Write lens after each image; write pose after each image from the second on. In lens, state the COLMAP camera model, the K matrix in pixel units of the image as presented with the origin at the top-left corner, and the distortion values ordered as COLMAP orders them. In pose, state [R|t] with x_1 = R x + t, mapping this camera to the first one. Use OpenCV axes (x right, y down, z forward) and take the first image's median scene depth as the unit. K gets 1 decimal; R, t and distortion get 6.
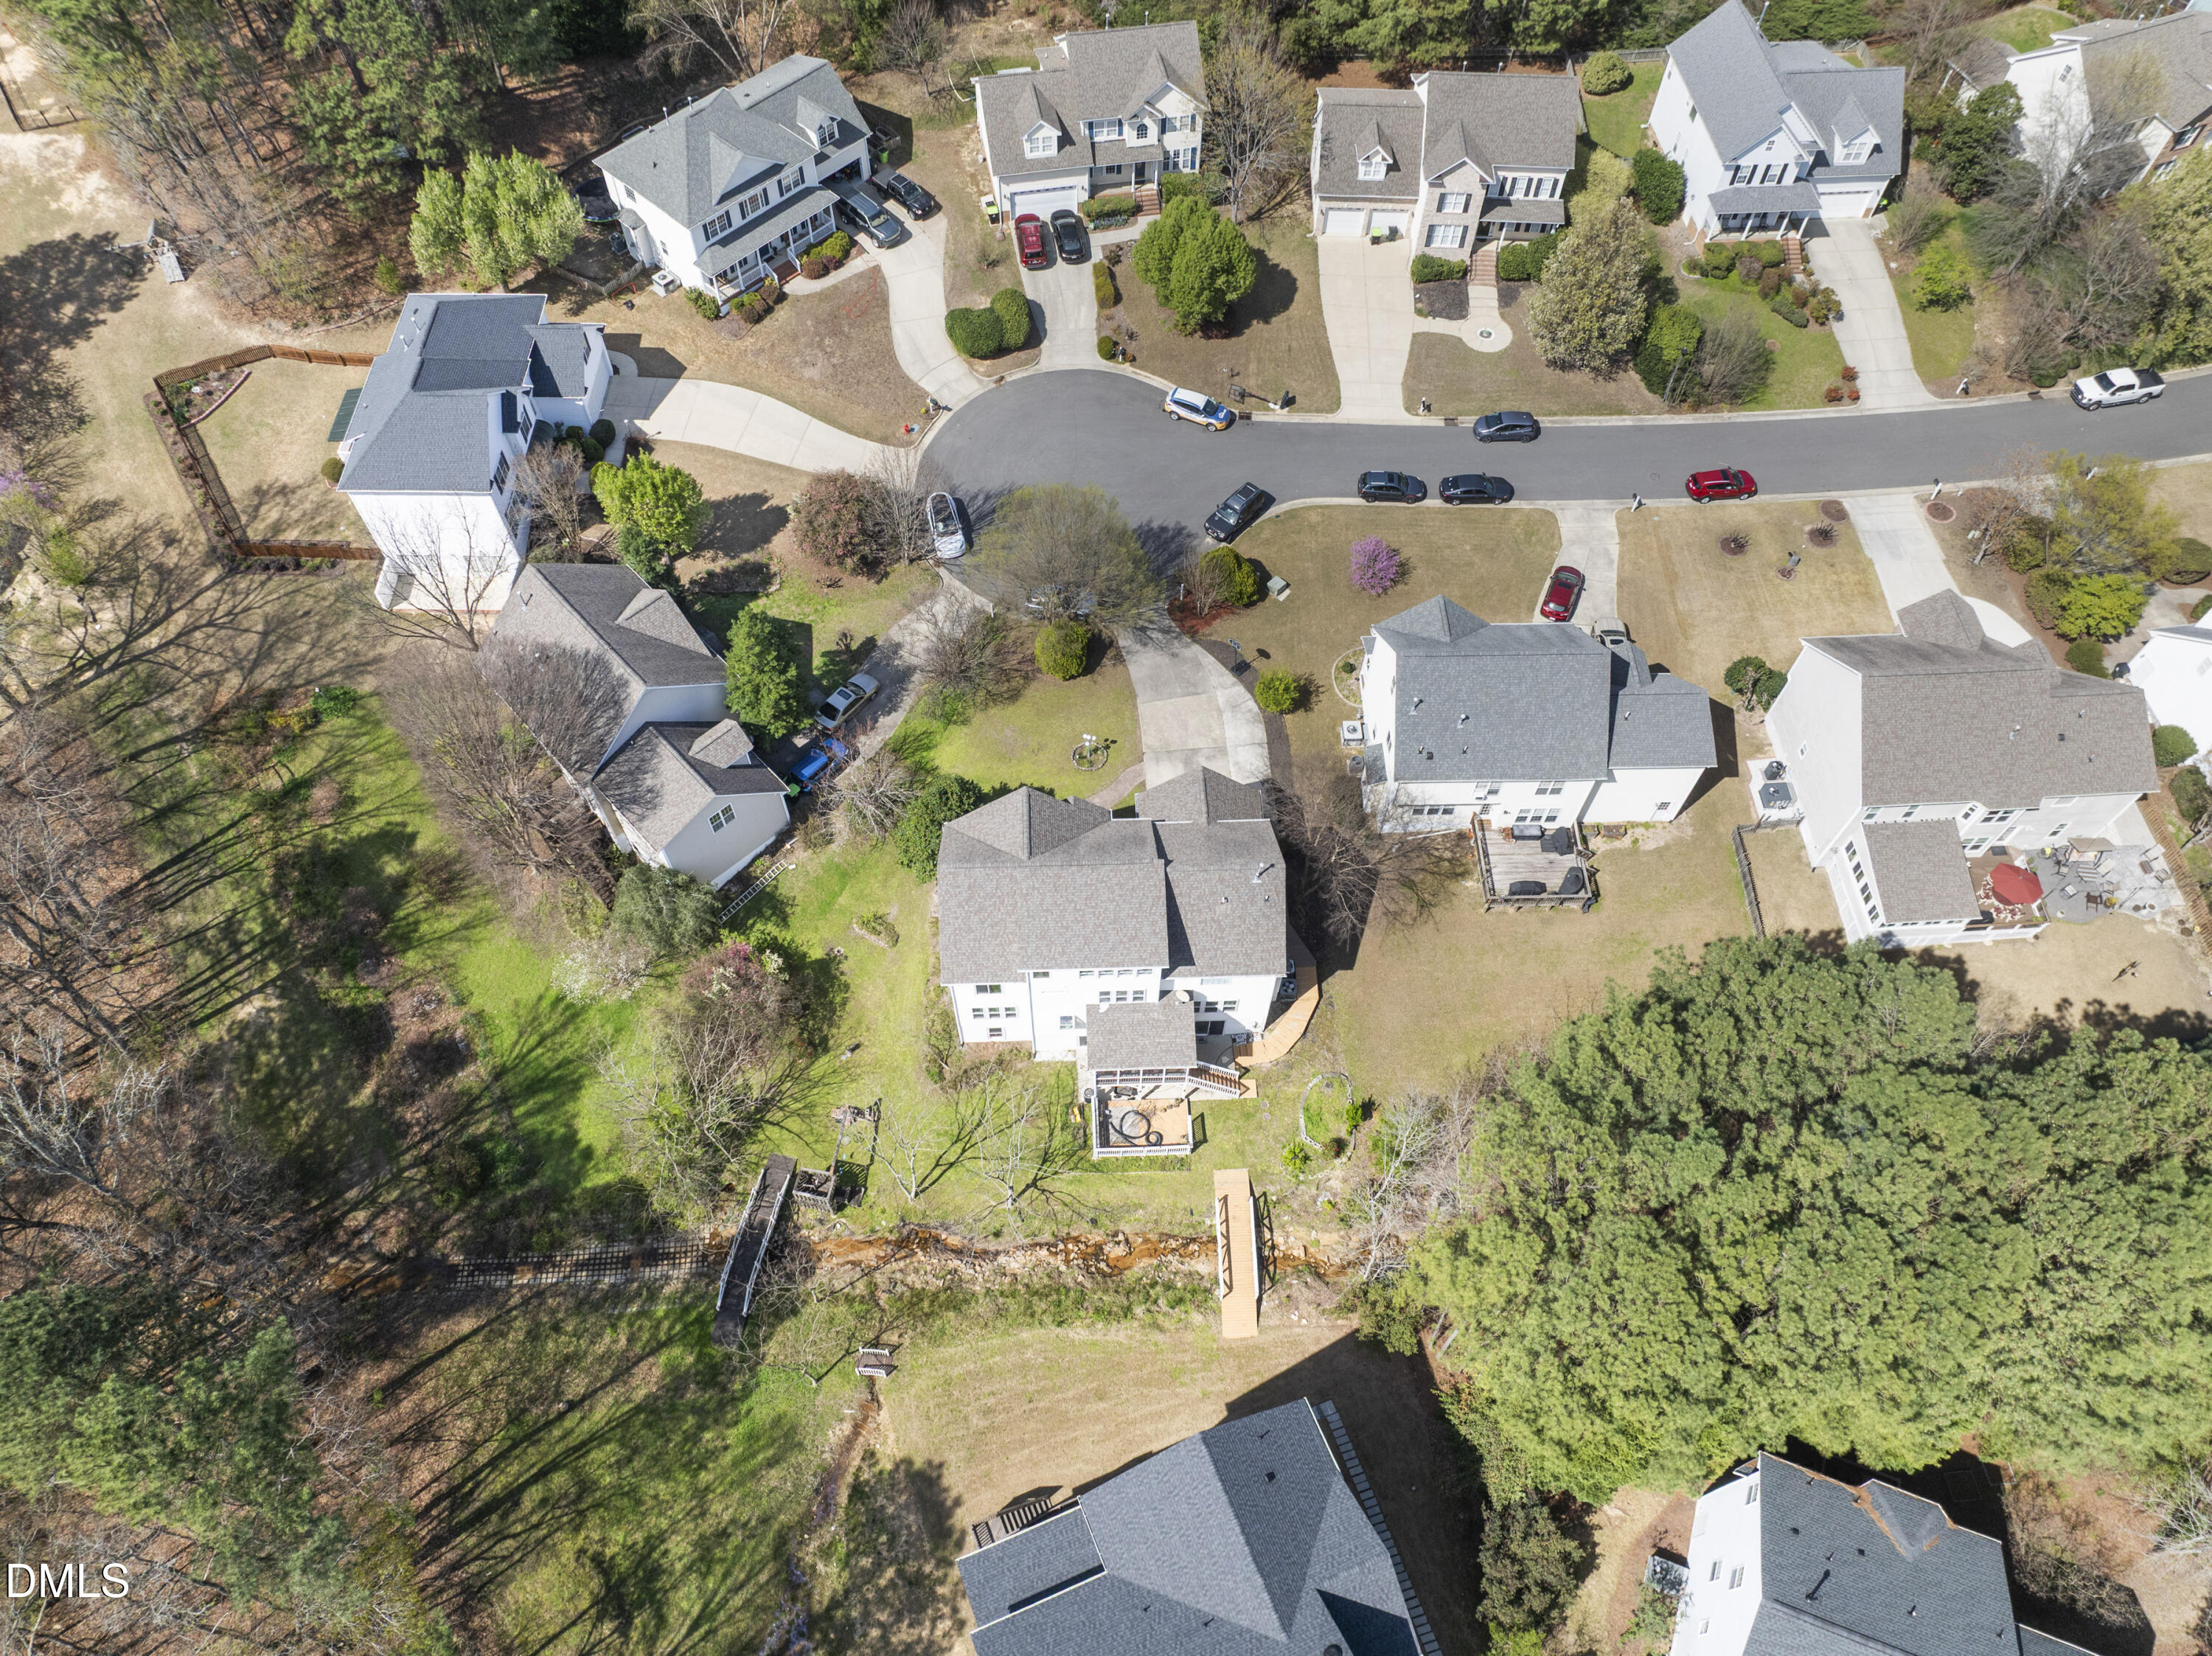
lens RADIAL K [[1573.8, 0, 1106.0], [0, 1573.8, 828.0], [0, 0, 1]] dist [-0.043119, 0.003908]
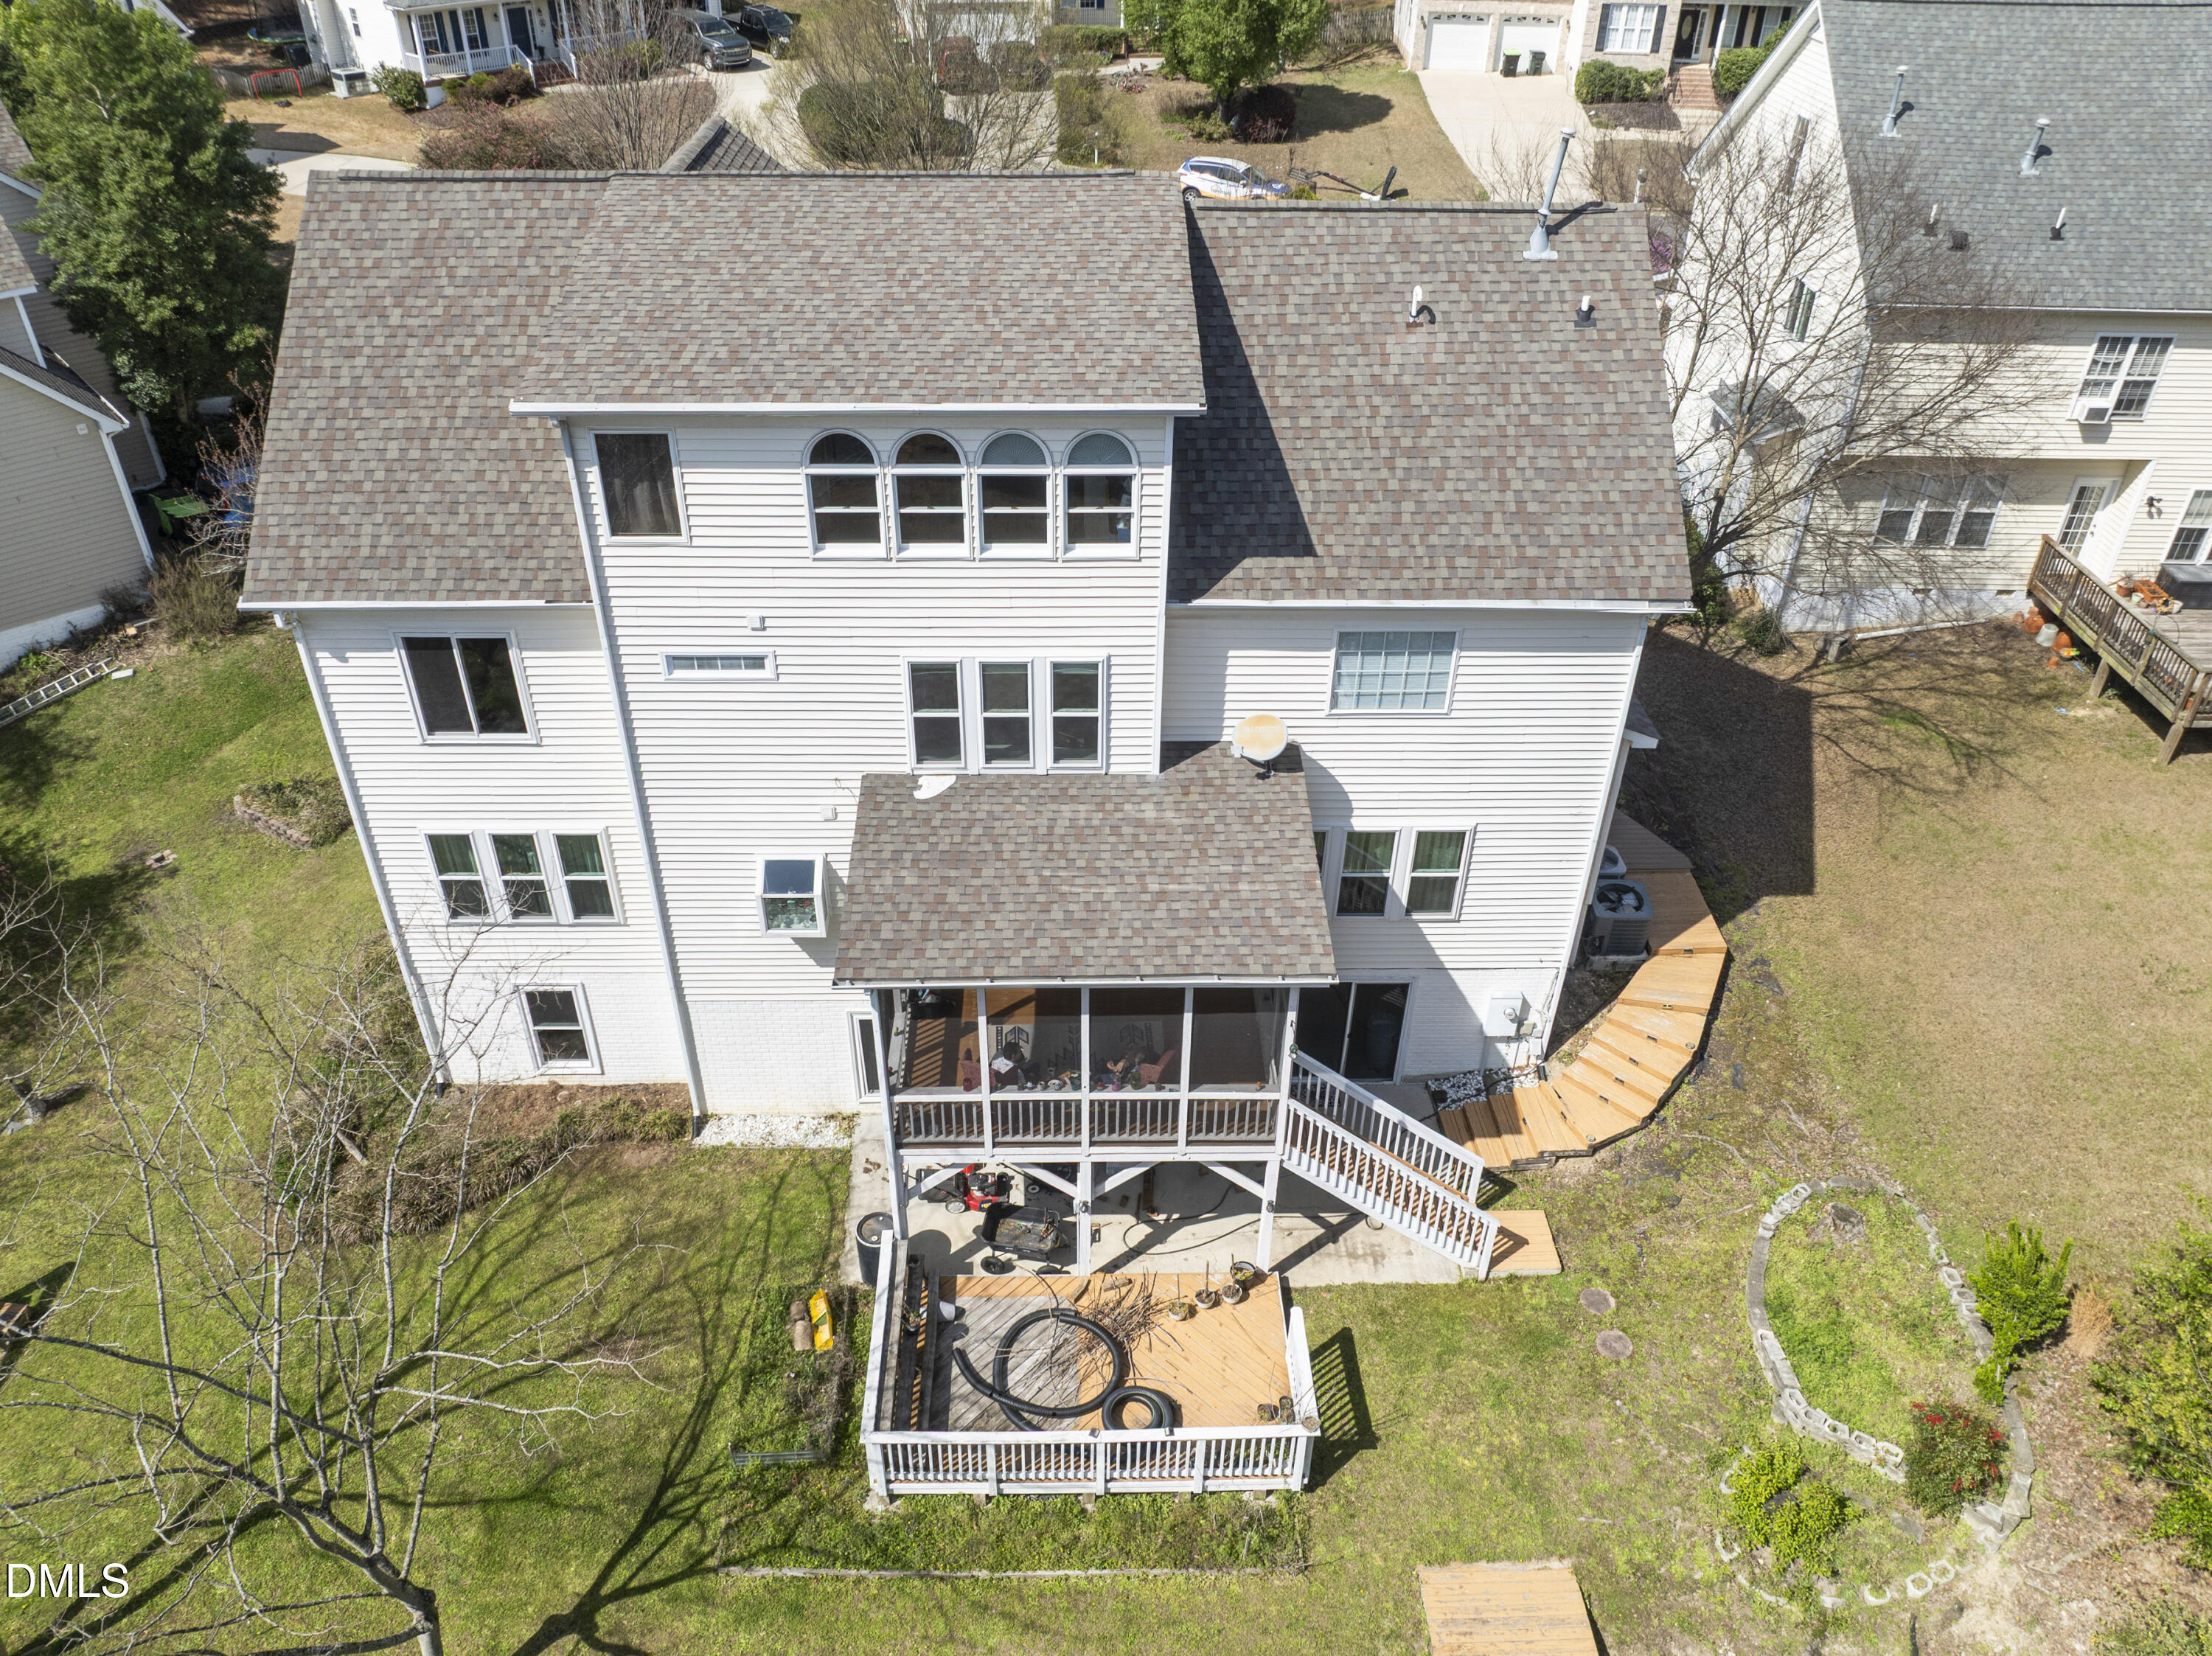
lens RADIAL K [[1573.8, 0, 1106.0], [0, 1573.8, 828.0], [0, 0, 1]] dist [-0.043119, 0.003908]
pose [[0.999908, 0.011145, -0.007680, 0.026097], [-0.013313, 0.912130, -0.409684, 0.212974], [0.002439, 0.409749, 0.912195, 0.760361]]
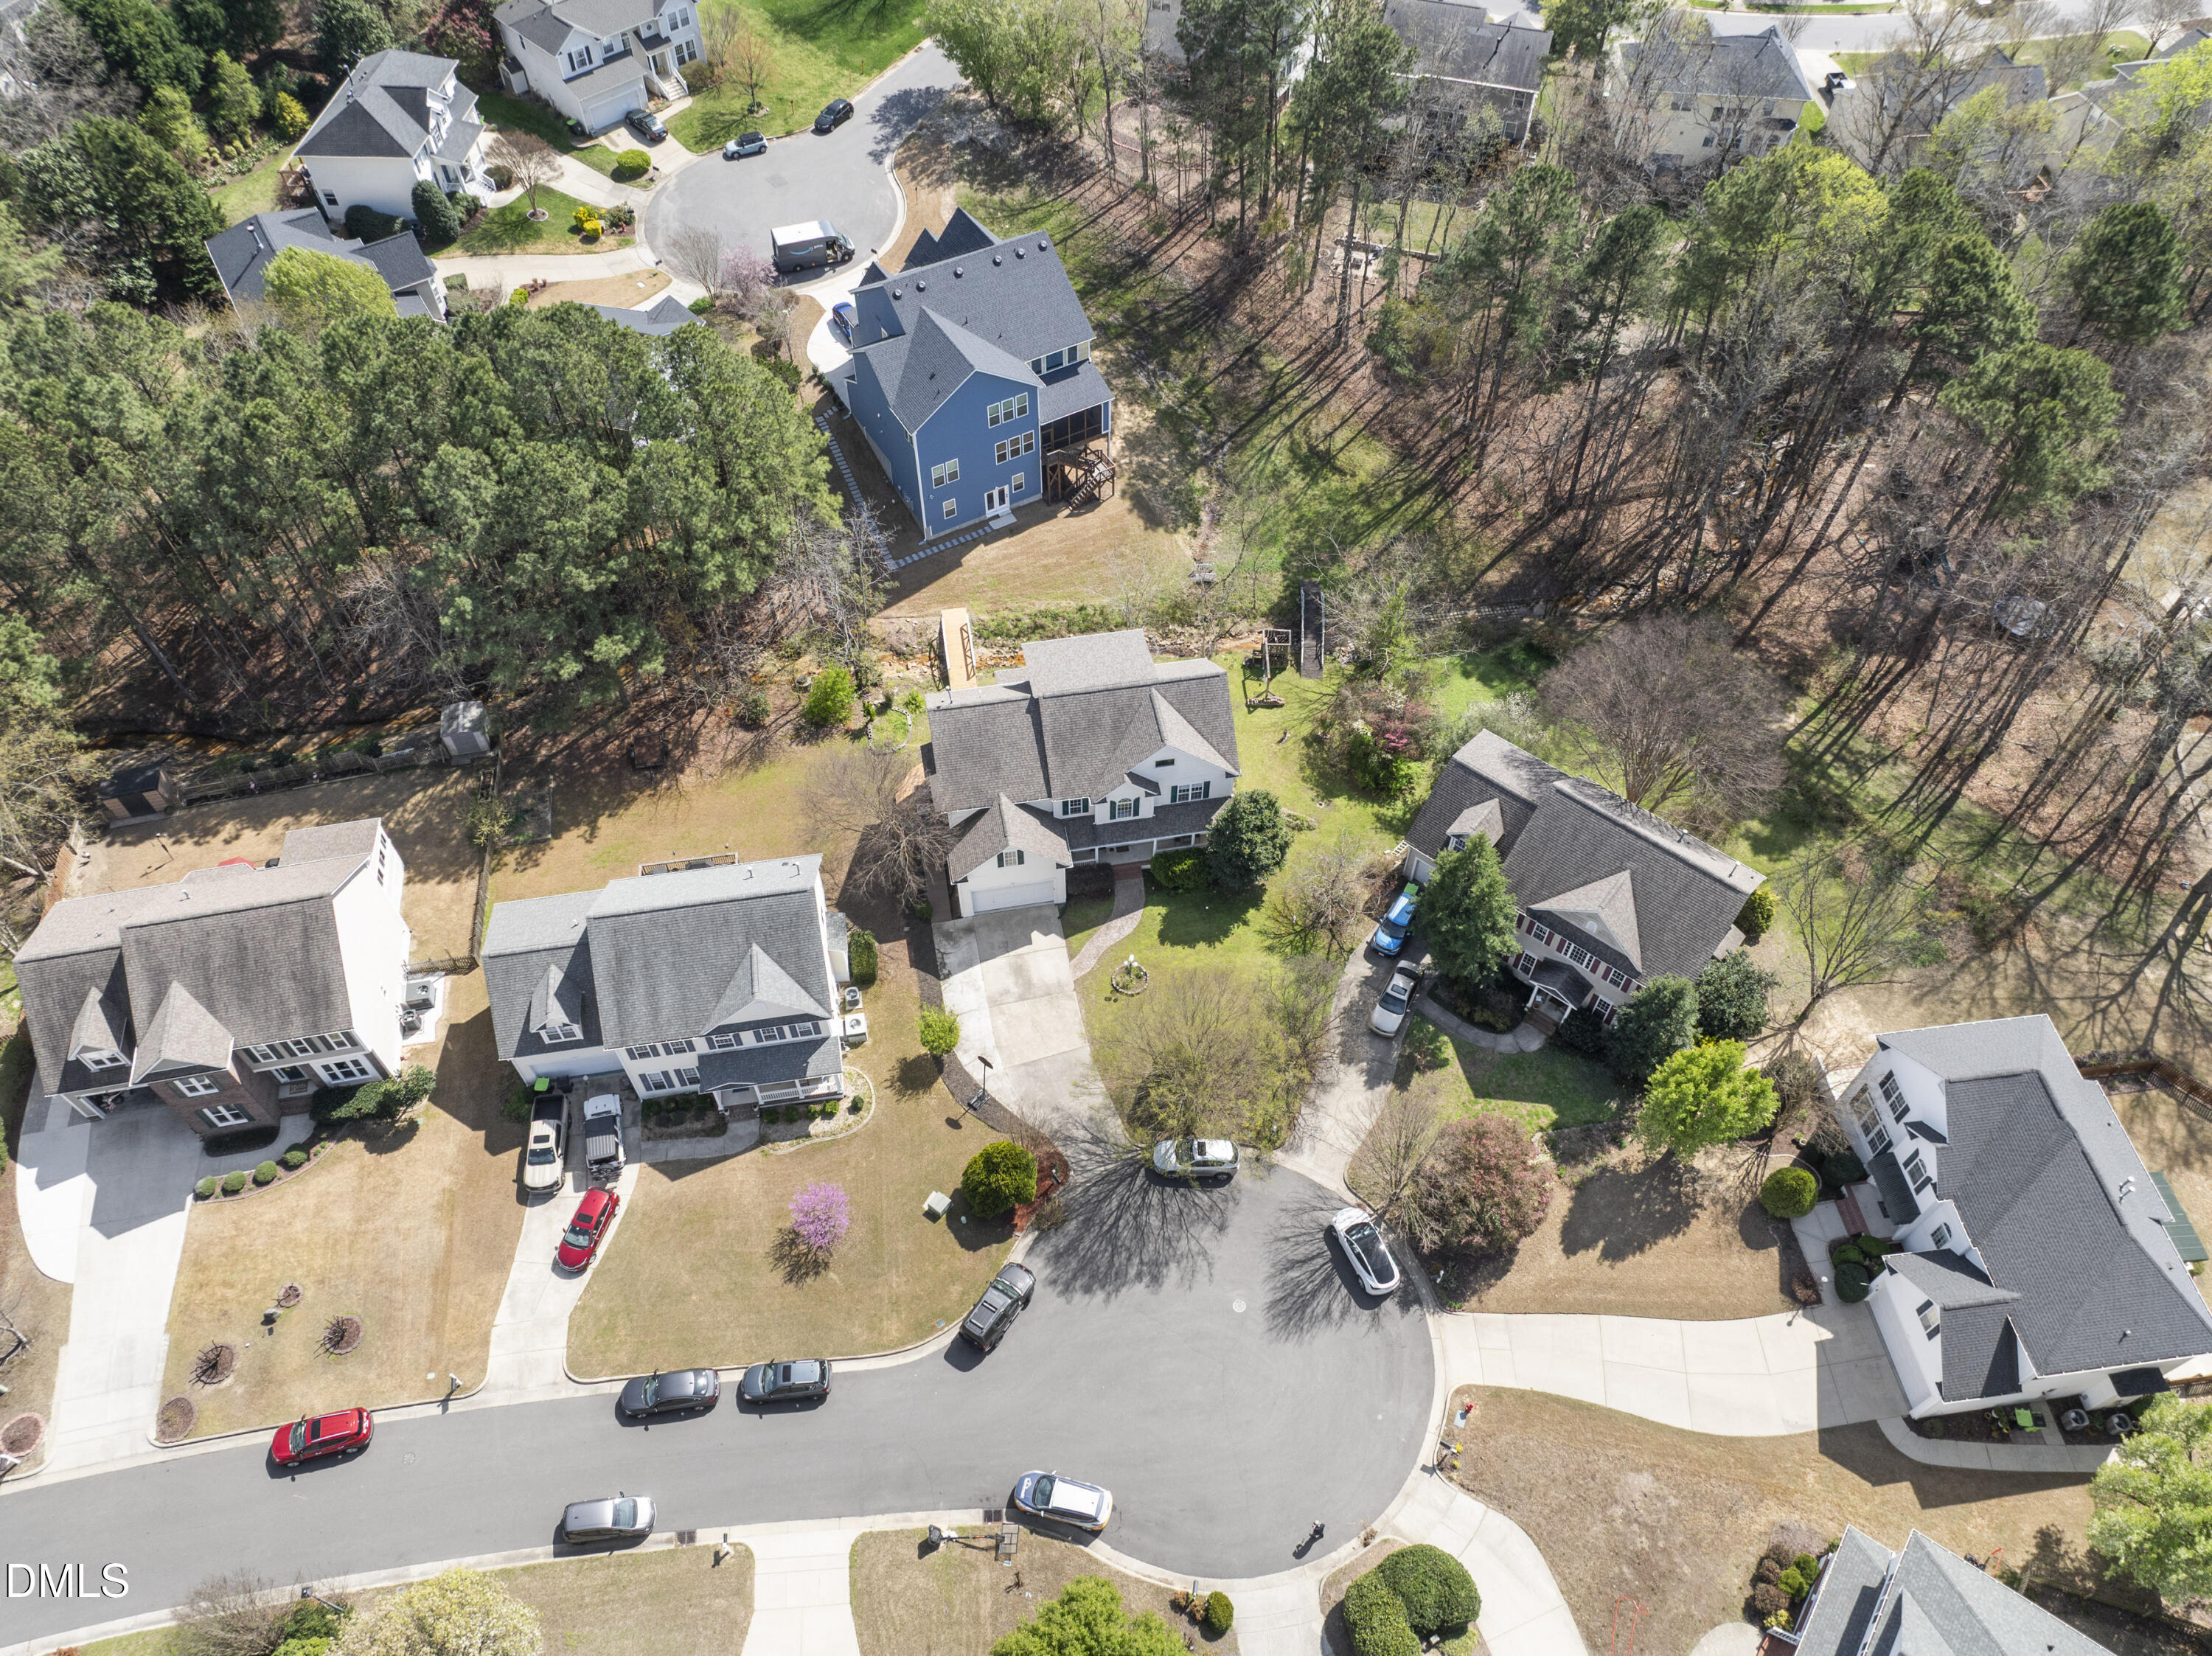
lens RADIAL K [[1573.8, 0, 1106.0], [0, 1573.8, 828.0], [0, 0, 1]] dist [-0.043119, 0.003908]
pose [[-0.990685, 0.104398, -0.087427, 0.089375], [-0.119900, -0.364429, 0.923480, -1.016681], [0.064549, 0.925361, 0.373551, 0.625990]]
